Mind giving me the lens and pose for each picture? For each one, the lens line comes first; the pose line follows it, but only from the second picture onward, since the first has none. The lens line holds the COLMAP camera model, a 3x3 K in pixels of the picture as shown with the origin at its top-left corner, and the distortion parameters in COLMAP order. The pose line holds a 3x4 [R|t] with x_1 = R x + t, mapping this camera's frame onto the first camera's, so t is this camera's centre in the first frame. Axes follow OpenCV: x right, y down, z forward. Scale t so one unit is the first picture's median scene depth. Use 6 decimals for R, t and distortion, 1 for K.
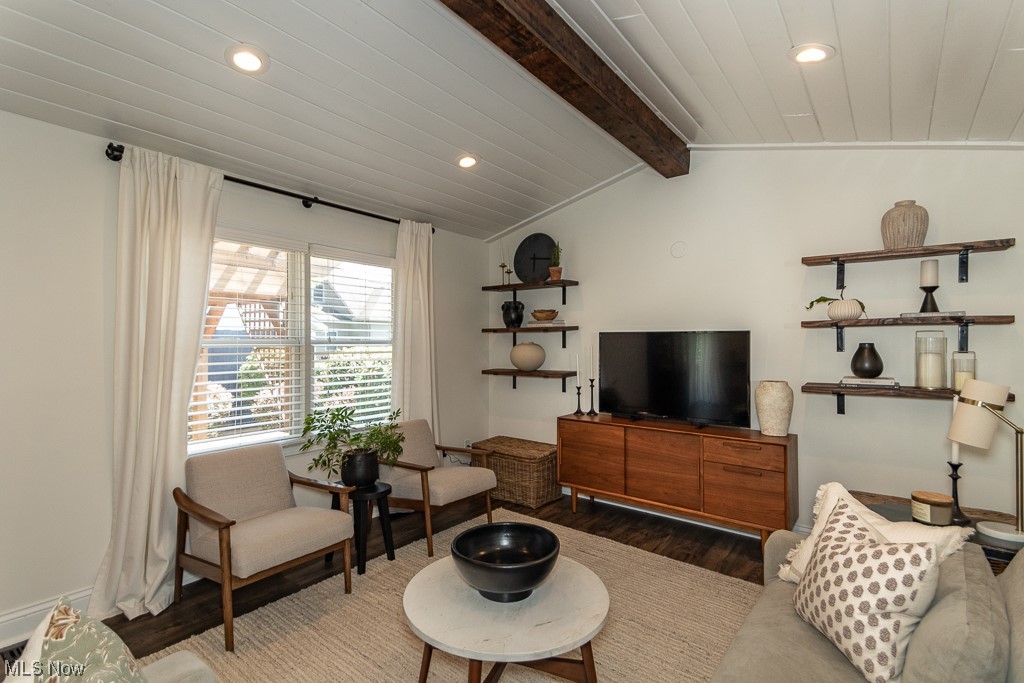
lens RADIAL K [[473.2, 0, 514.1], [0, 473.2, 343.3], [0, 0, 1]] dist [0.034767, -0.009109]
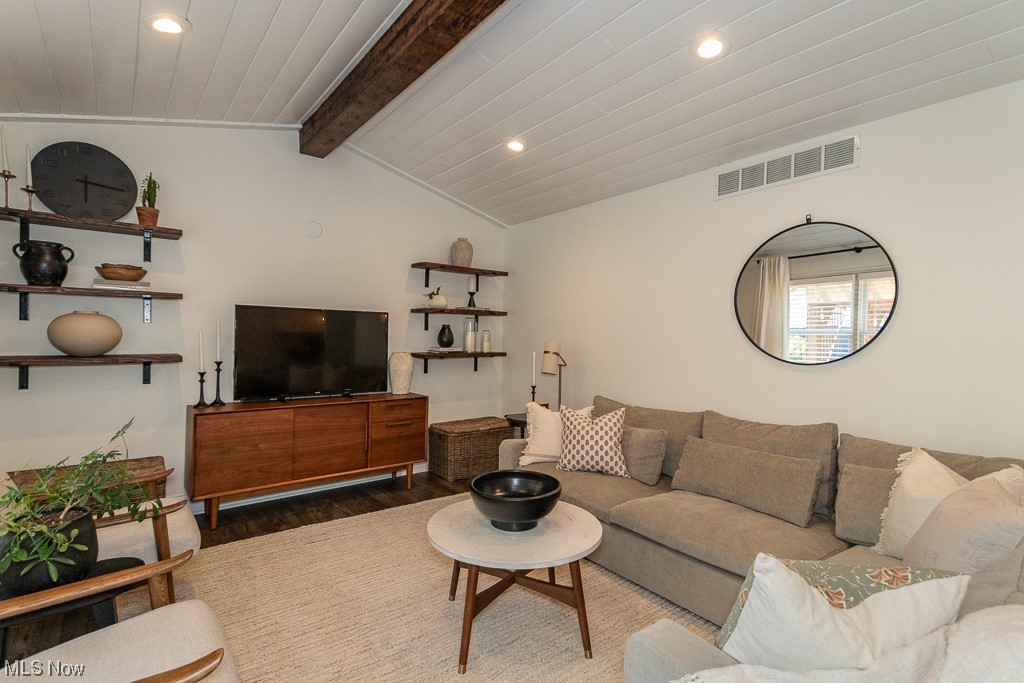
lens RADIAL K [[473.2, 0, 514.0], [0, 473.2, 339.4], [0, 0, 1]] dist [0.034767, -0.009109]
pose [[0.252490, -0.005247, 0.967585, -0.627496], [-0.018495, 0.999776, 0.010247, 0.025334], [-0.967423, -0.020483, 0.252336, 0.378339]]
